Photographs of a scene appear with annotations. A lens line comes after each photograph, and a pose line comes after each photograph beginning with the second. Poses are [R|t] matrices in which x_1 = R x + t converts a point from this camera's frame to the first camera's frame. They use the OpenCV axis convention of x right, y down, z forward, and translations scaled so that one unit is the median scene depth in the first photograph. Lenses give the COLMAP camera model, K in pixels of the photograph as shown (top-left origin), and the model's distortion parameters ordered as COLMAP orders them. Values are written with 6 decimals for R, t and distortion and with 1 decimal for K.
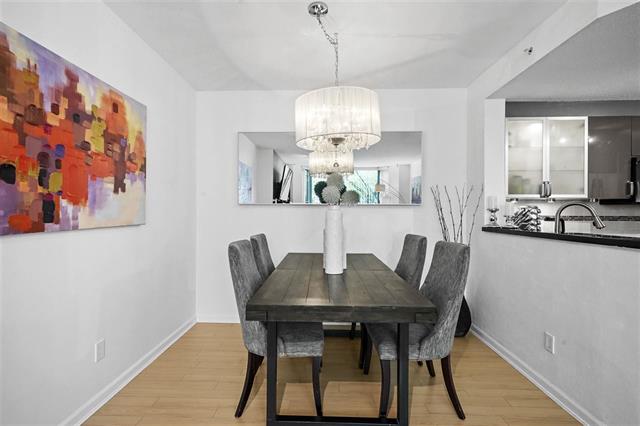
lens RADIAL K [[298.8, 0, 307.6], [0, 298.8, 213.4], [0, 0, 1]] dist [0.000315, 0.001641]
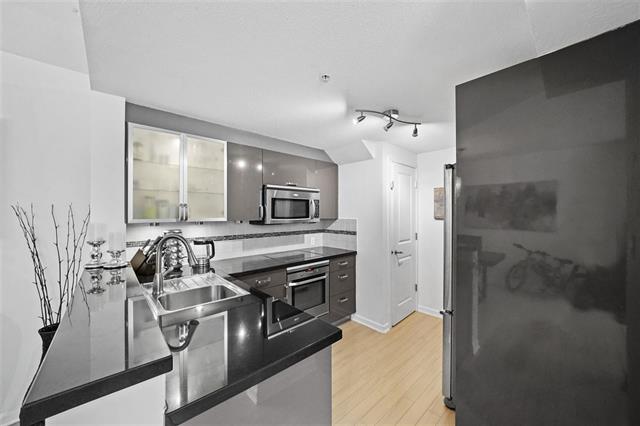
lens RADIAL K [[238.7, 0, 316.8], [0, 238.7, 209.5], [0, 0, 1]] dist [-0.009924, 0.000273]
pose [[0.704926, 0.002020, 0.709277, 0.747039], [0.009513, 0.999879, -0.012302, -0.101368], [-0.709217, 0.015419, 0.704822, 0.272006]]
